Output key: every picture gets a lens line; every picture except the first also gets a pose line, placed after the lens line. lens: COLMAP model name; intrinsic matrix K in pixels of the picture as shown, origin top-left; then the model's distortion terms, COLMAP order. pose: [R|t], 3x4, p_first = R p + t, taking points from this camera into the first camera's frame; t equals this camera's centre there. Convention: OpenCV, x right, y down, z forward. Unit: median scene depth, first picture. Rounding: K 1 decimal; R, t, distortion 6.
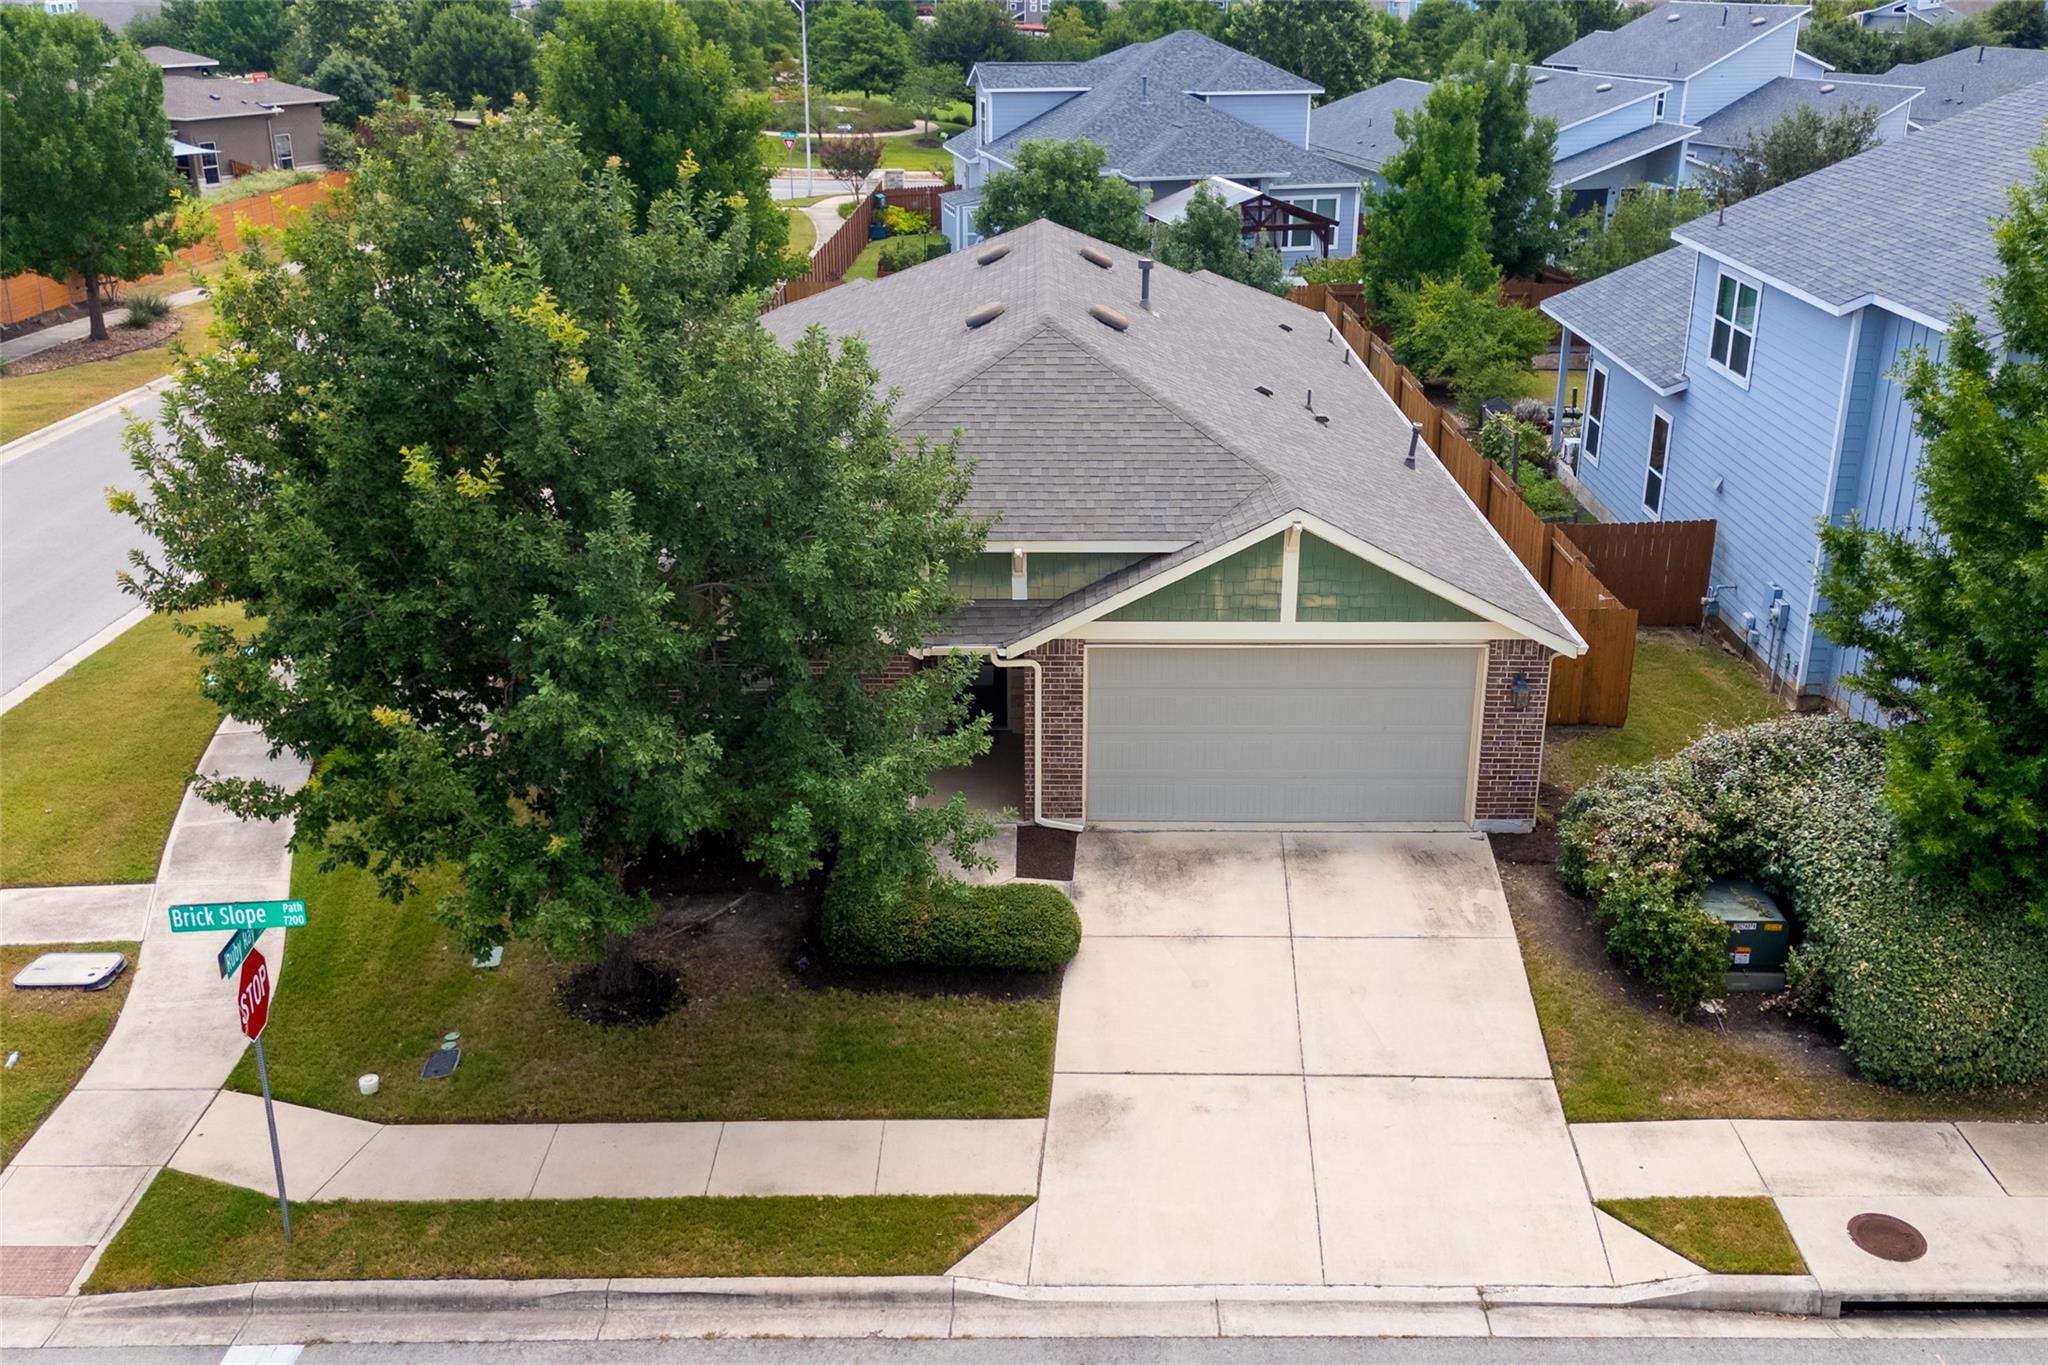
lens RADIAL K [[1330.1, 0, 1024.0], [0, 1330.1, 682.5], [0, 0, 1]] dist [-0.002128, -0.002846]
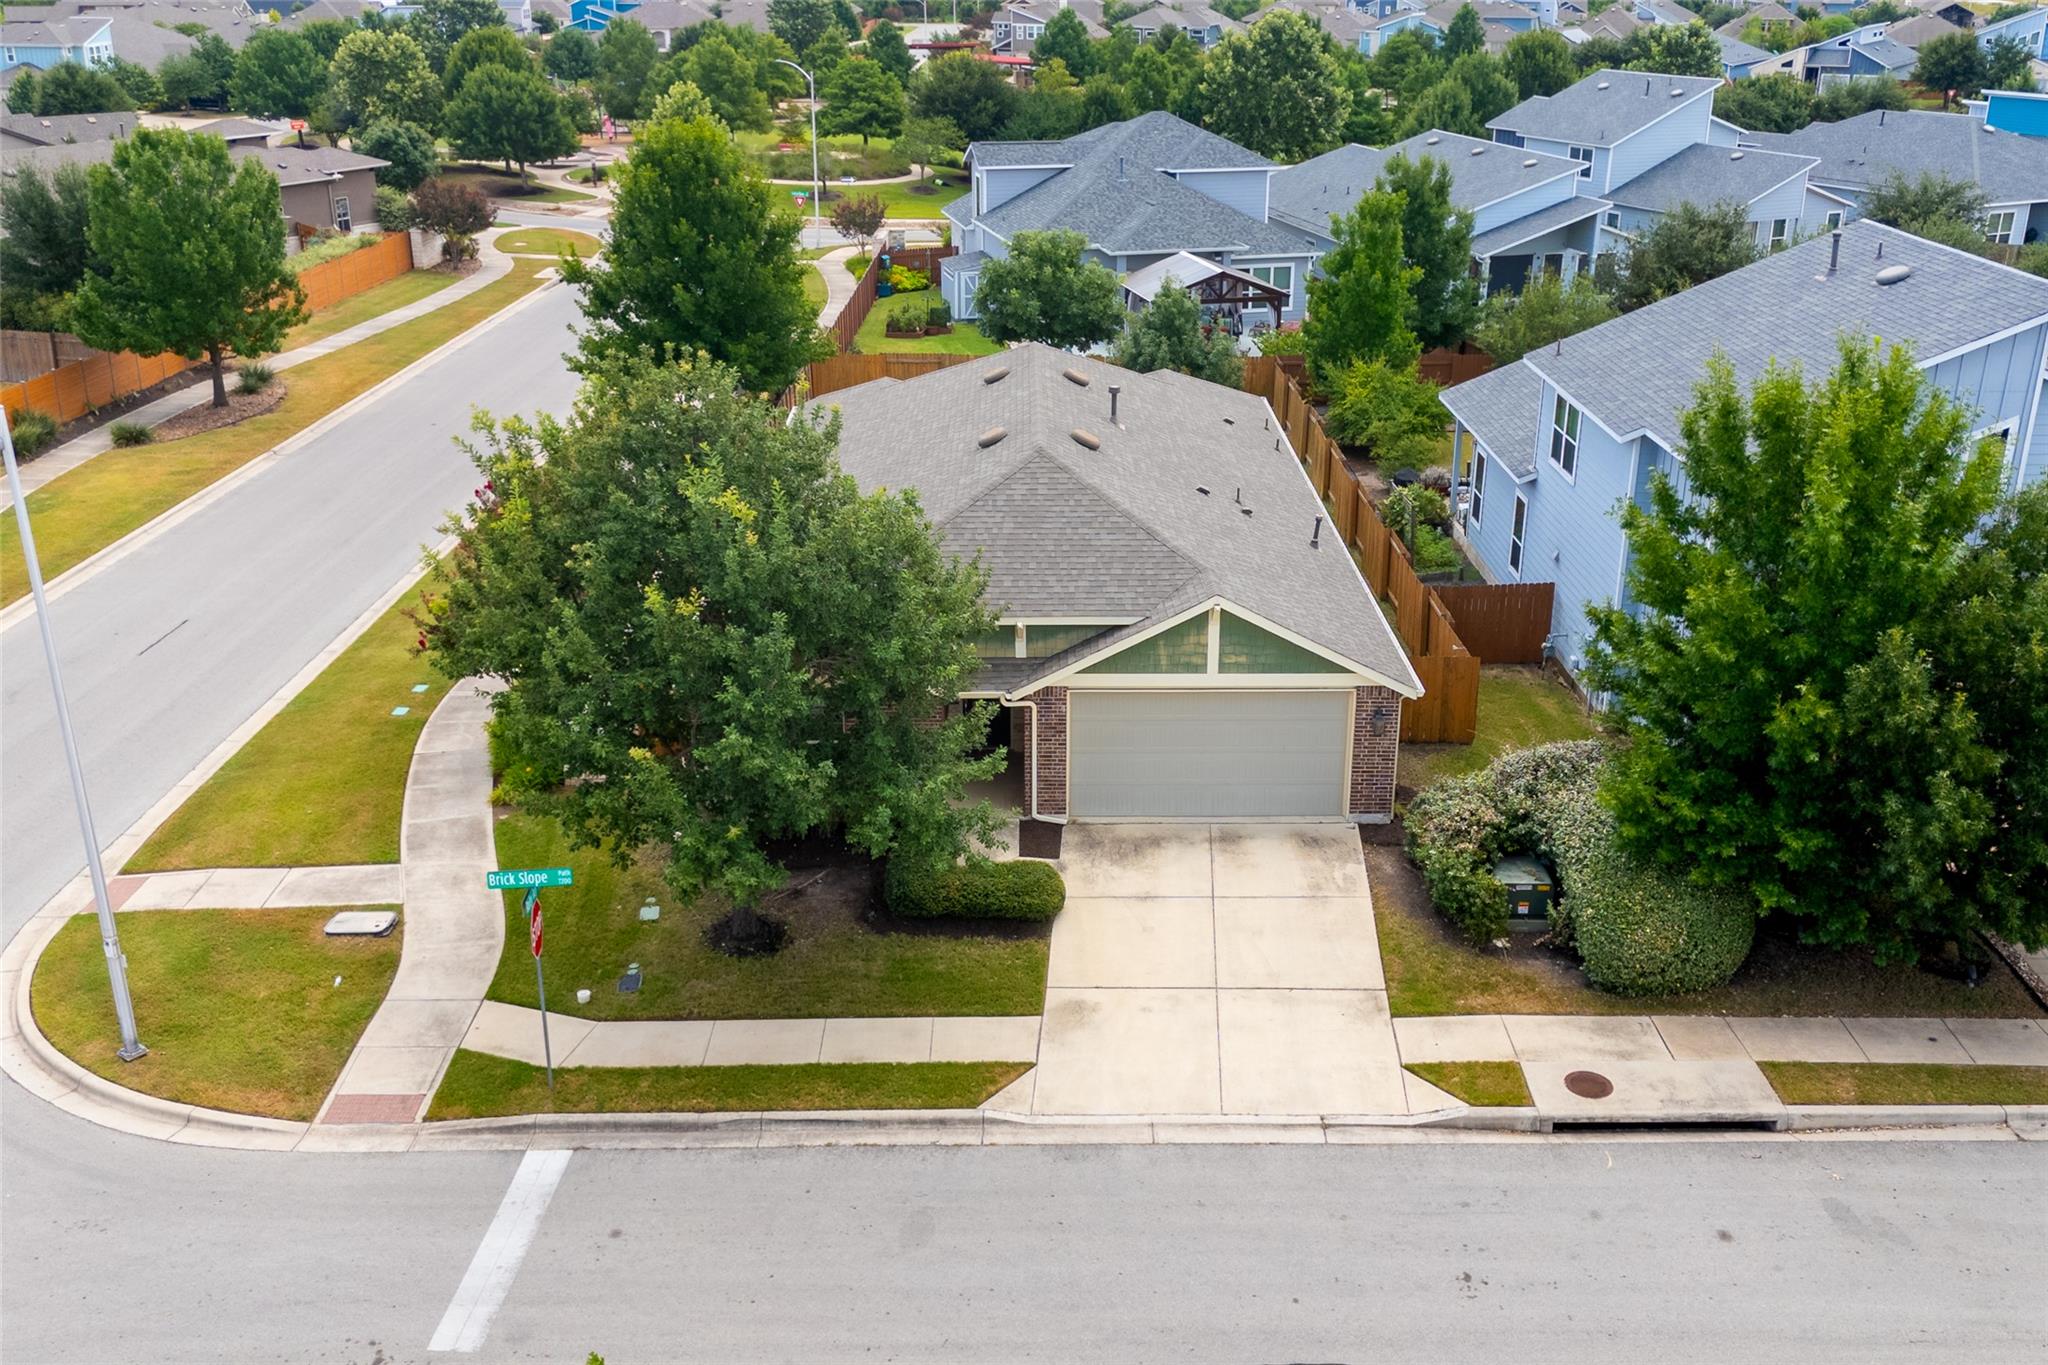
lens RADIAL K [[1330.1, 0, 1024.0], [0, 1330.1, 682.5], [0, 0, 1]] dist [-0.002128, -0.002846]
pose [[0.999945, -0.002707, 0.010124, -0.014701], [0.002684, 0.999994, 0.002330, -0.041372], [-0.010130, -0.002303, 0.999946, -0.411544]]
